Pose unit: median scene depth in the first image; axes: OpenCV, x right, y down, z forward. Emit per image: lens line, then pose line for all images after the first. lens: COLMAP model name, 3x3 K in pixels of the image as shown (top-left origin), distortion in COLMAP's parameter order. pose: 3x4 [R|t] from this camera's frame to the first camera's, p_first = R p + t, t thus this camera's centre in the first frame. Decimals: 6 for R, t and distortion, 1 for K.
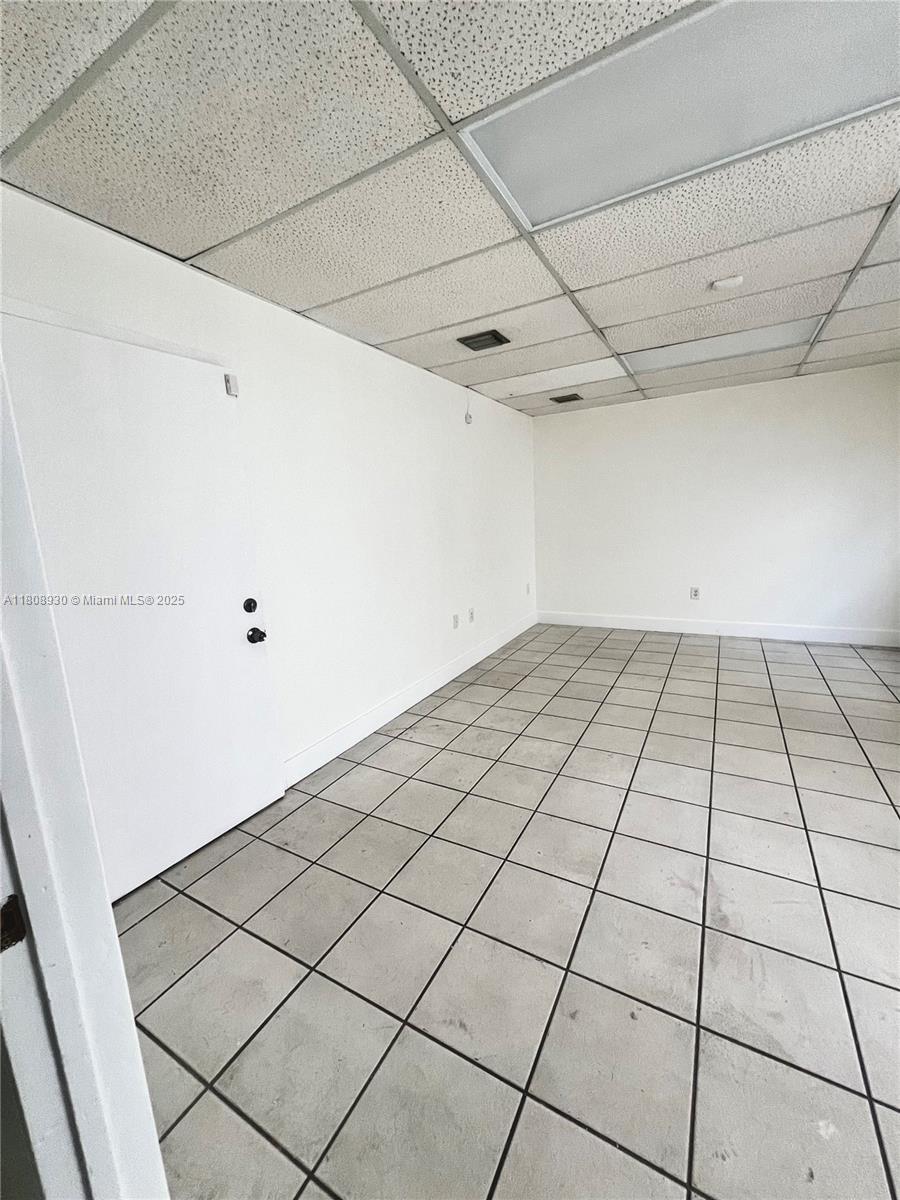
lens RADIAL K [[481.1, 0, 449.3], [0, 481.1, 600.8], [0, 0, 1]] dist [-0.000479, 0.000230]
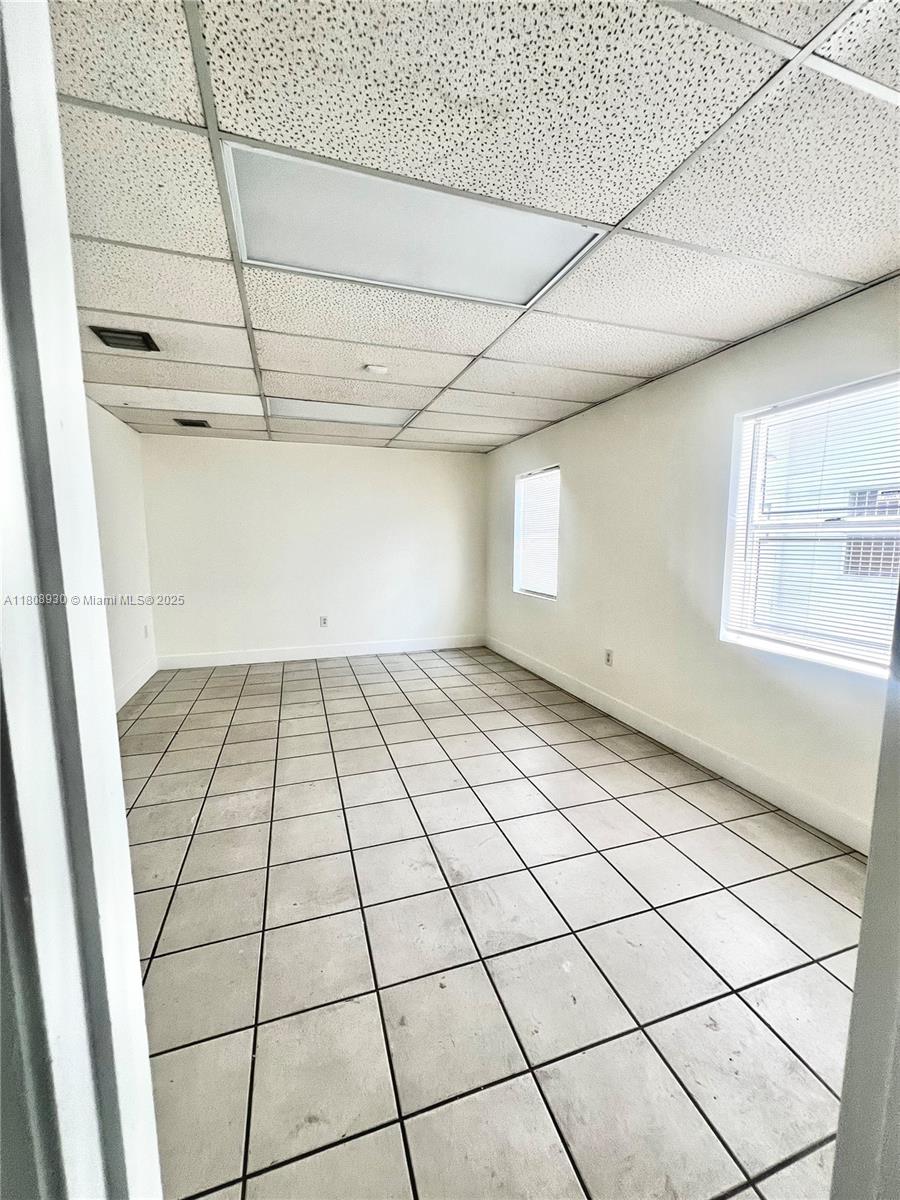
lens RADIAL K [[481.1, 0, 450.9], [0, 481.1, 600.9], [0, 0, 1]] dist [-0.000479, 0.000230]
pose [[0.669800, -0.044638, 0.741198, -0.230684], [0.094460, 0.995204, -0.025426, -0.013922], [-0.736508, 0.087044, 0.670804, 0.071992]]
